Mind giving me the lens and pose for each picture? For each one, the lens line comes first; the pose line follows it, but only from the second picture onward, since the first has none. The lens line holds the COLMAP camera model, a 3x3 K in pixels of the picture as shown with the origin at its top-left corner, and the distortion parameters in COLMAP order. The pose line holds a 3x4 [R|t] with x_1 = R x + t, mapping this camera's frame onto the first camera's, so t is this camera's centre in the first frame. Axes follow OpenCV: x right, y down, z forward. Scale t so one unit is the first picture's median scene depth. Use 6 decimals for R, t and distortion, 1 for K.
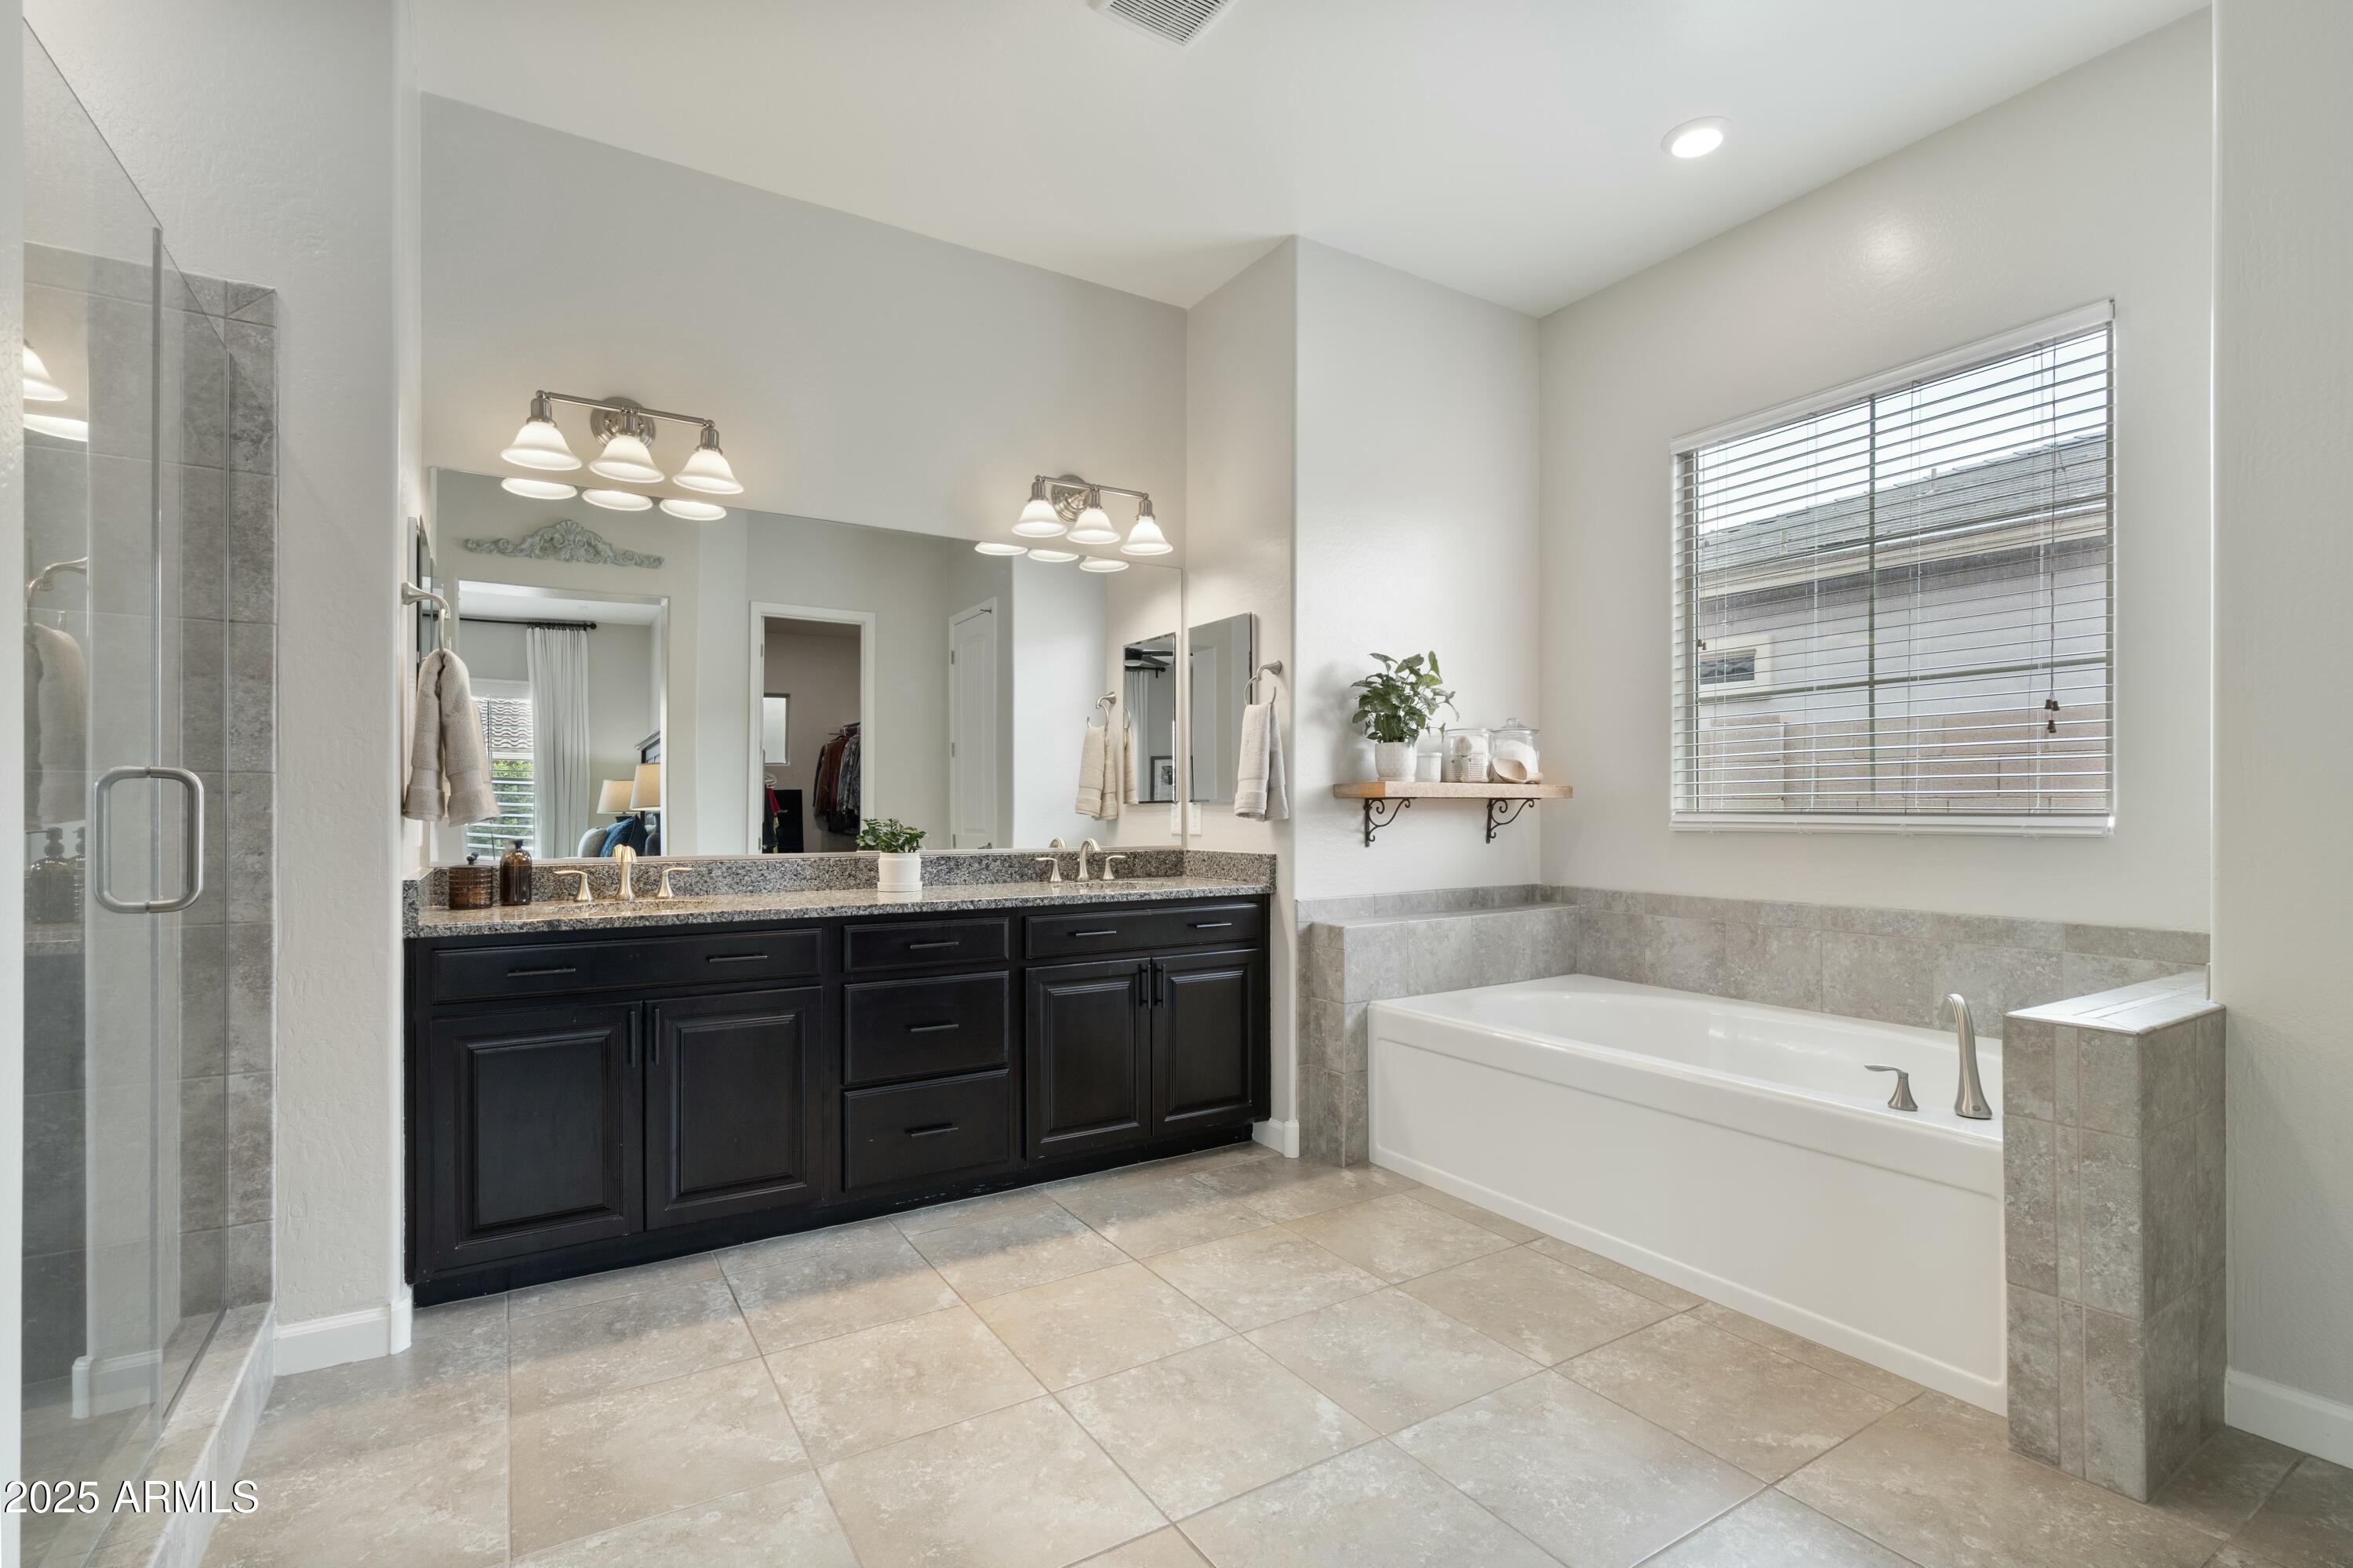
lens RADIAL K [[1090.2, 0, 1161.4], [0, 1090.2, 798.6], [0, 0, 1]] dist [-0.006663, 0.003741]
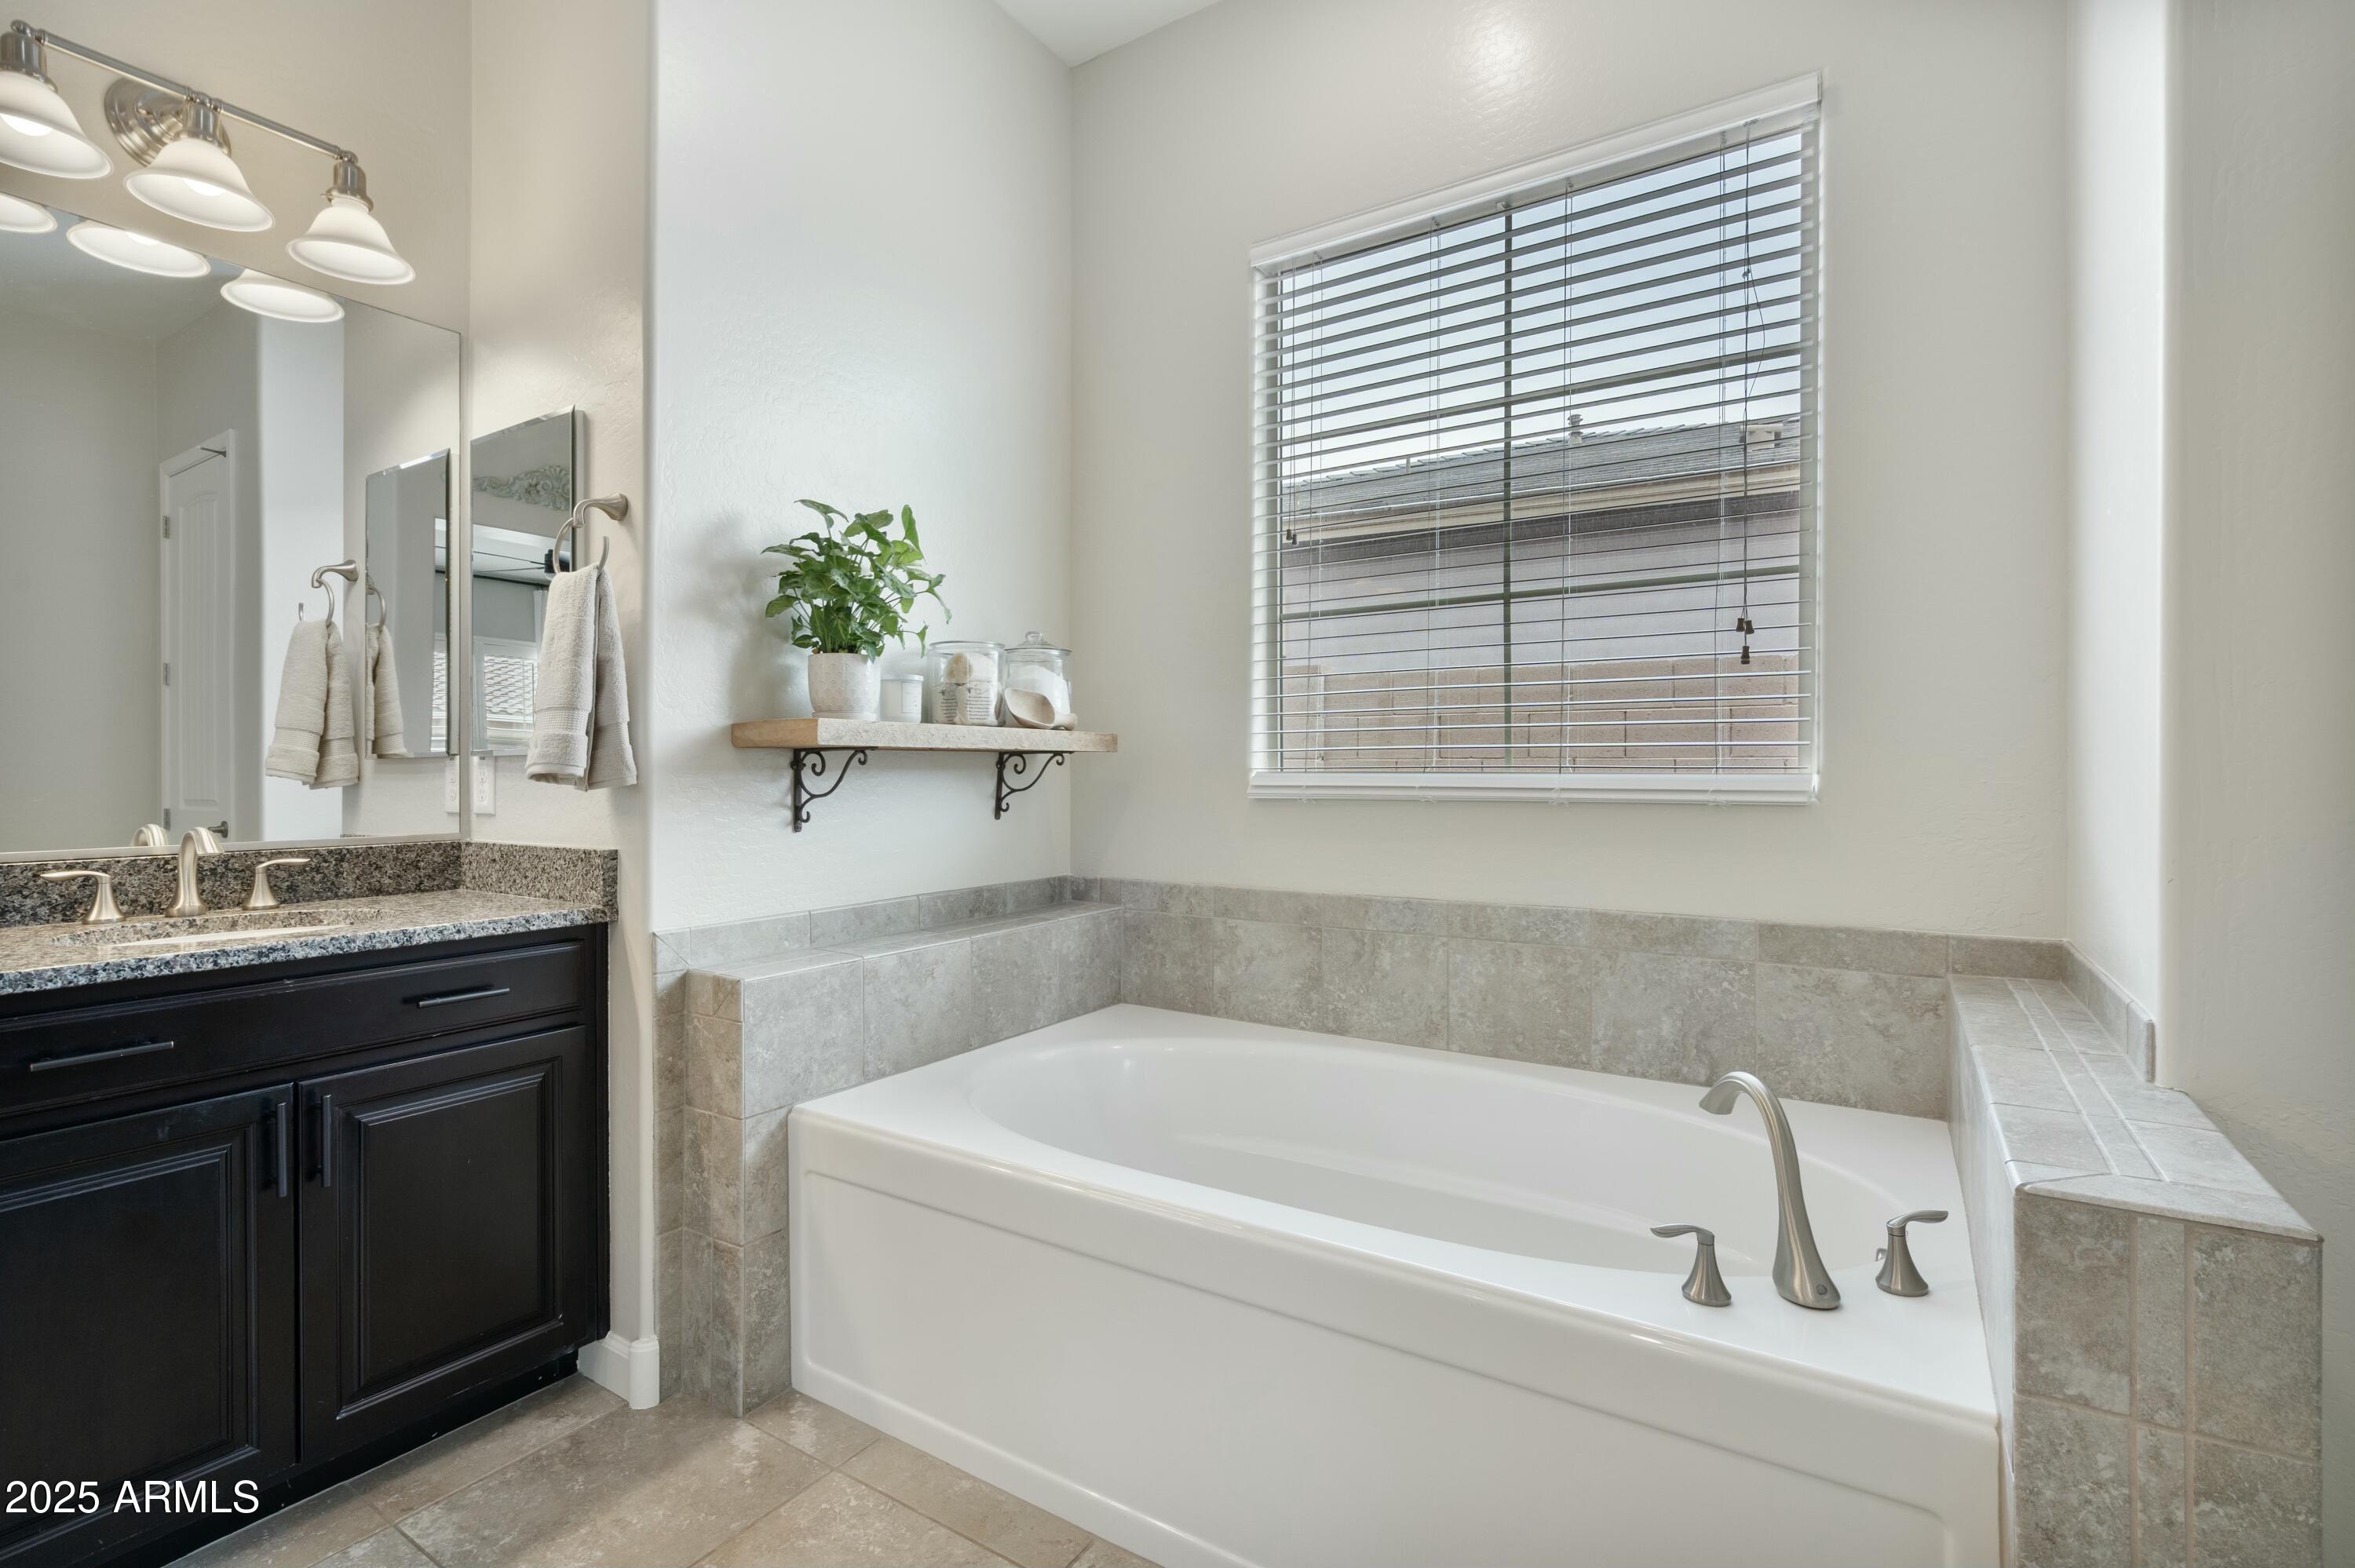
lens RADIAL K [[1090.9, 0, 1174.5], [0, 1090.9, 773.9], [0, 0, 1]] dist [-0.006663, 0.003741]
pose [[0.902625, -0.001124, 0.430427, 0.135255], [-0.004088, 0.999929, 0.011184, 0.006335], [-0.430409, -0.011854, 0.902556, 0.431705]]
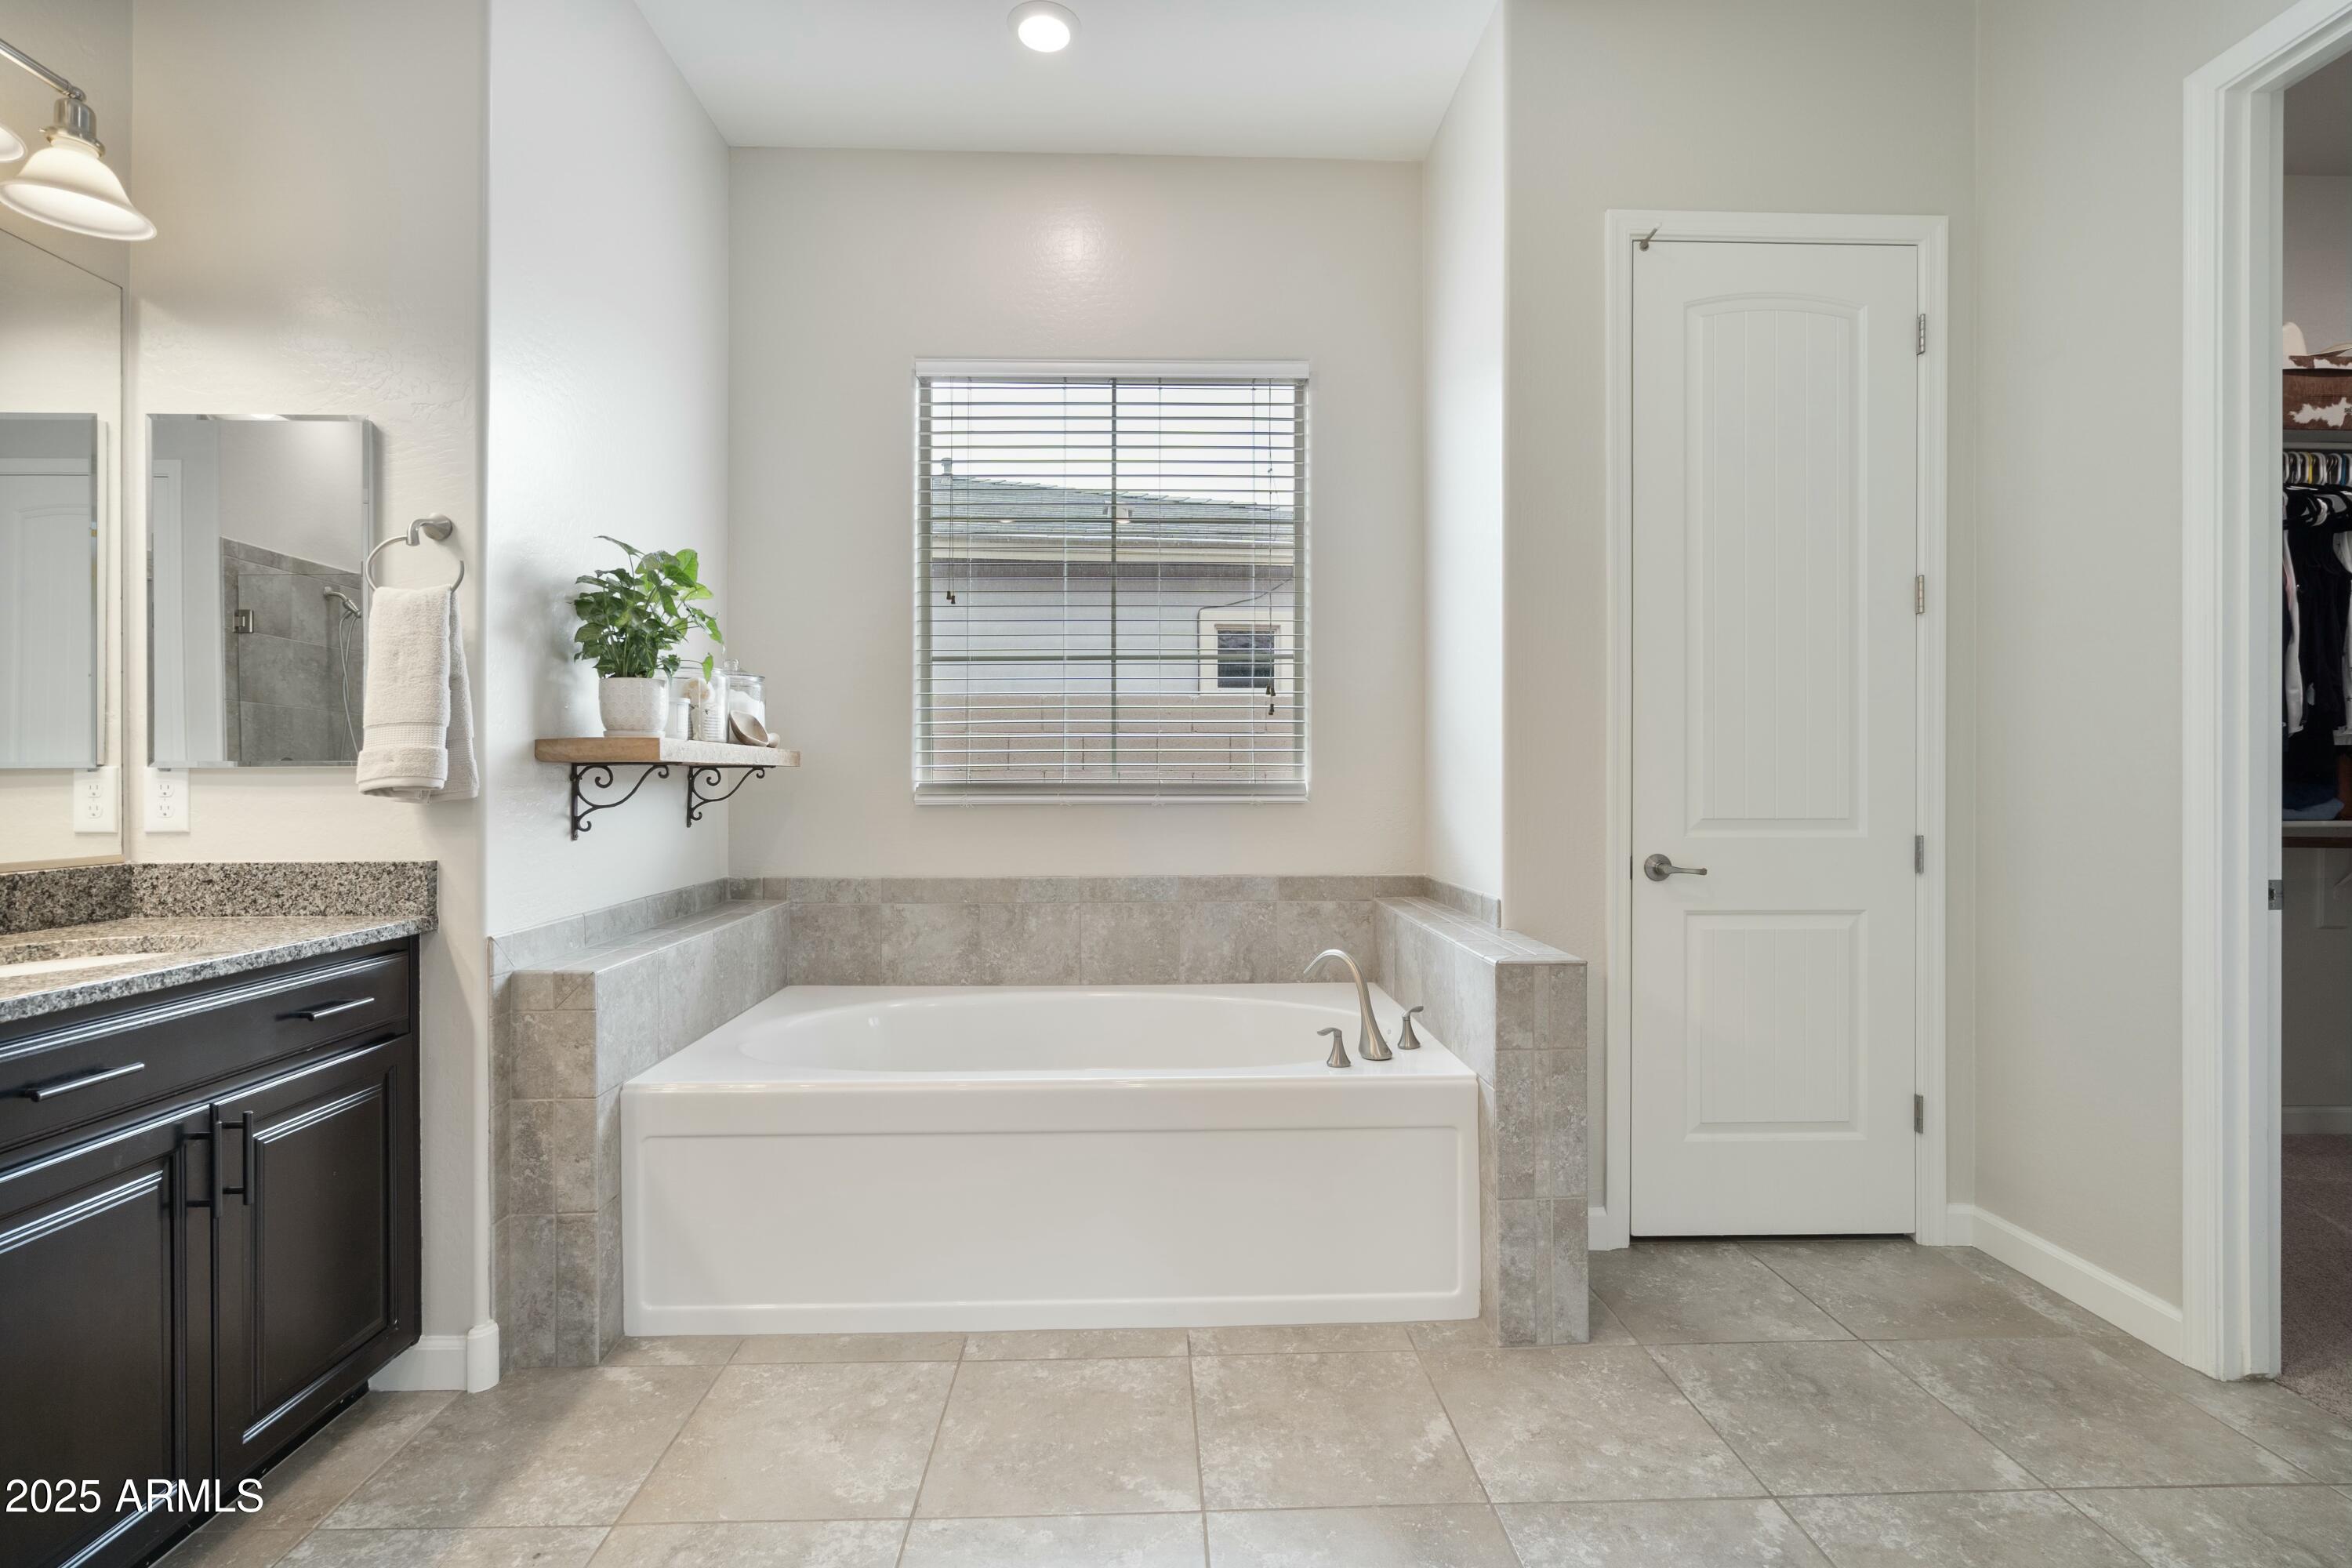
lens RADIAL K [[1089.7, 0, 1180.8], [0, 1089.7, 778.1], [0, 0, 1]] dist [-0.006663, 0.003741]
pose [[0.488777, 0.002013, 0.872406, -0.216177], [-0.007291, 0.999972, 0.001777, 0.005222], [-0.872378, -0.007229, 0.488778, 0.437392]]
